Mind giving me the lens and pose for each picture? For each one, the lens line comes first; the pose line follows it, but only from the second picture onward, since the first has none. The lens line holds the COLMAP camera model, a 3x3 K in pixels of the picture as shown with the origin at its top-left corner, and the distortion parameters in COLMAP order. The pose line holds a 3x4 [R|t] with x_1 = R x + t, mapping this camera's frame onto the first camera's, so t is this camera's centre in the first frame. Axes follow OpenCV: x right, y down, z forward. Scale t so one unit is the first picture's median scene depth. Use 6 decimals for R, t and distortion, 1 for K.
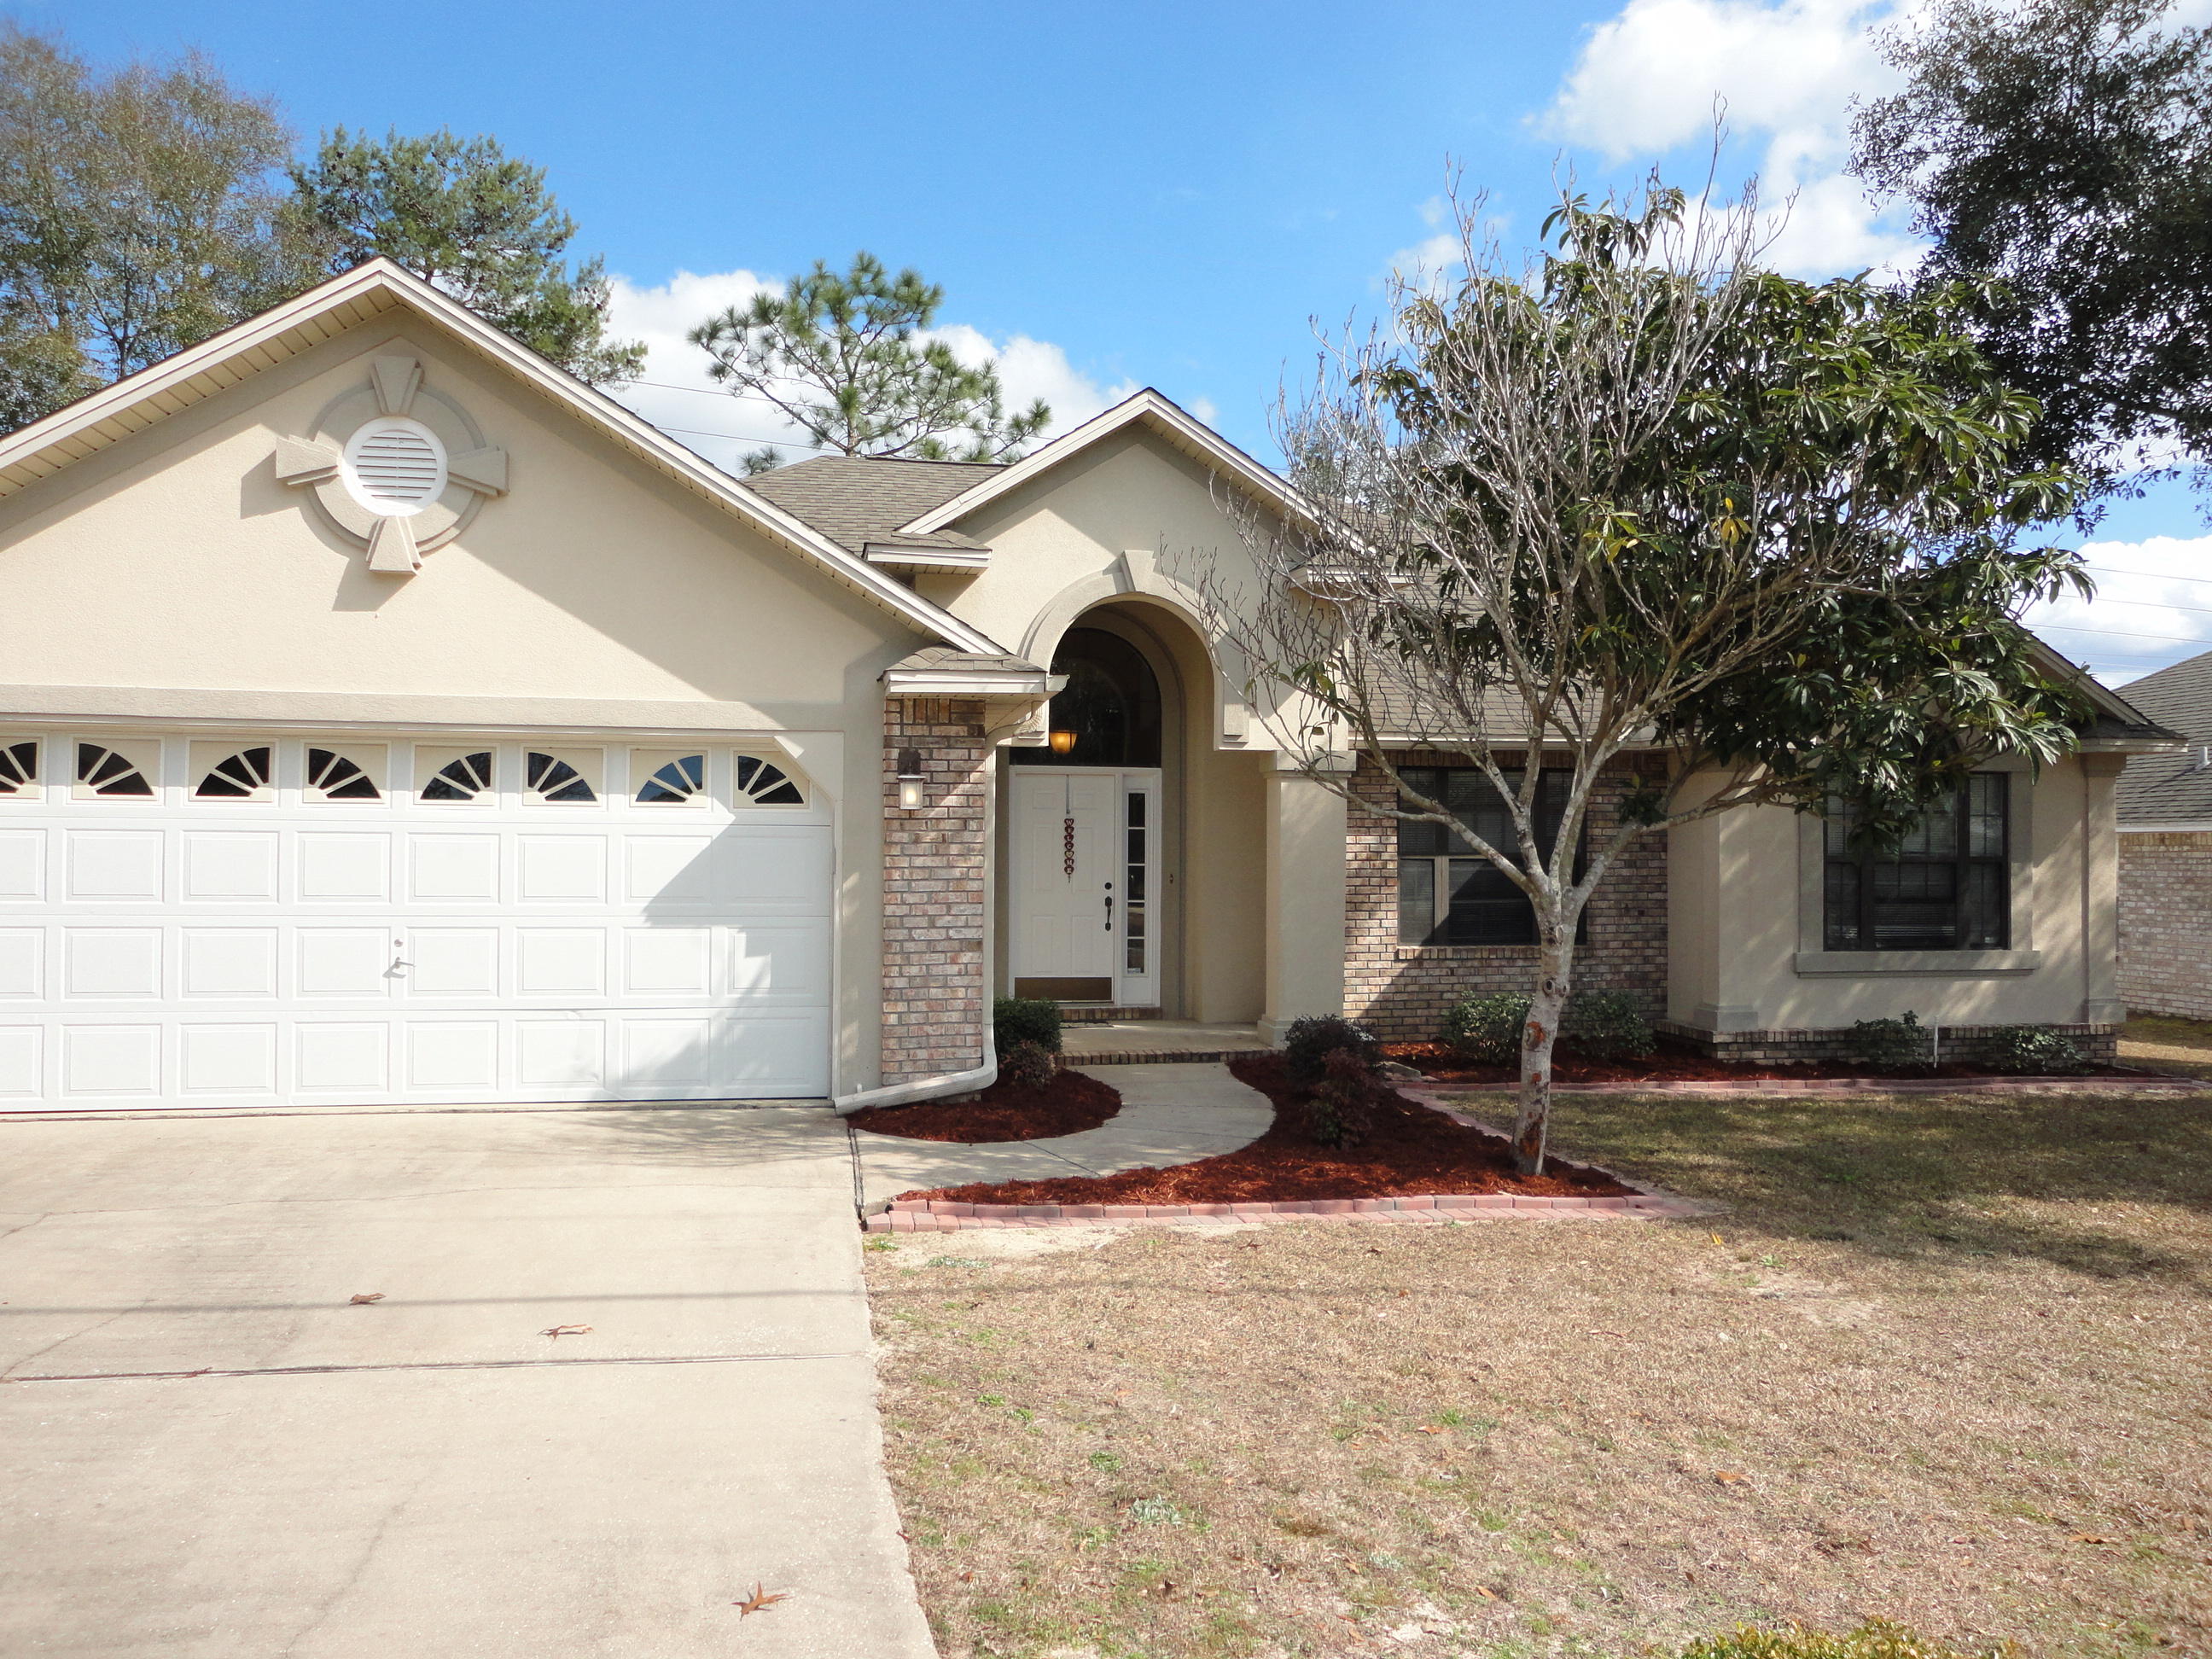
lens RADIAL K [[1597.5, 0, 1102.2], [0, 1597.5, 826.7], [0, 0, 1]] dist [-0.013275, -0.001282]
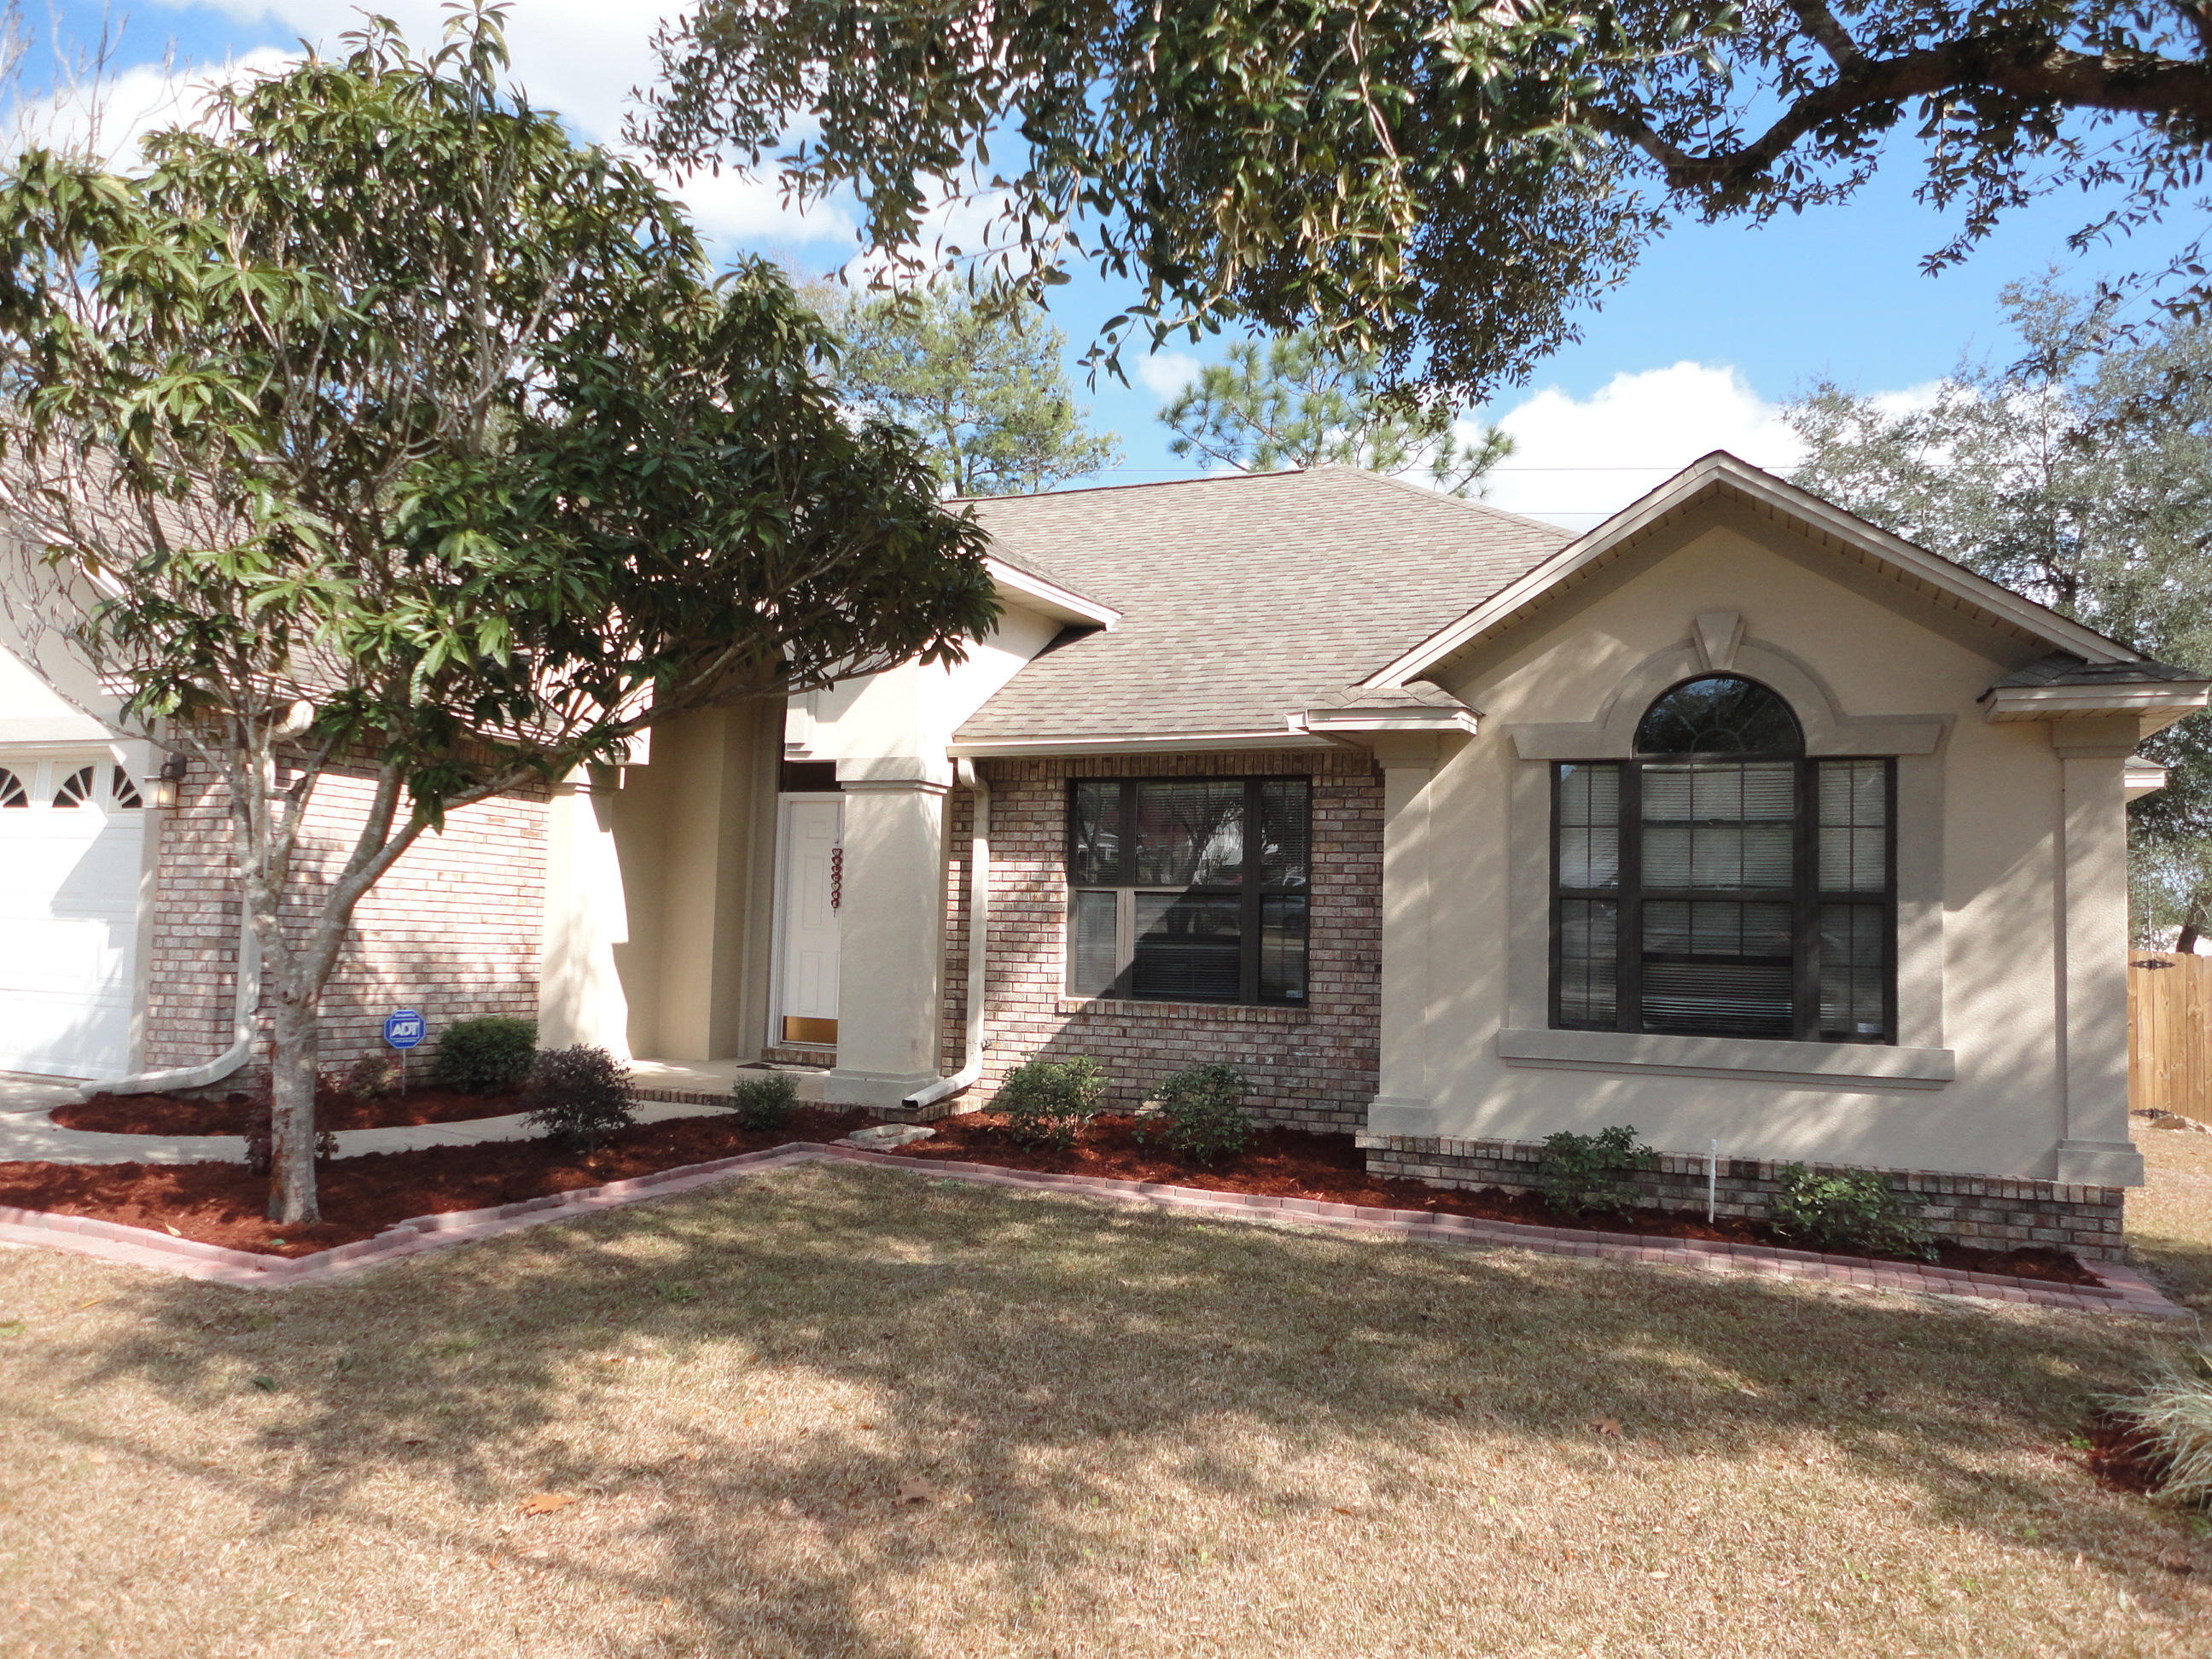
lens RADIAL K [[1597.5, 0, 1102.2], [0, 1597.5, 826.7], [0, 0, 1]] dist [-0.013275, -0.001282]
pose [[0.835952, -0.016865, -0.548544, 0.655155], [-0.016142, 0.998340, -0.055293, 0.032873], [0.548565, 0.055077, 0.834292, 0.324200]]
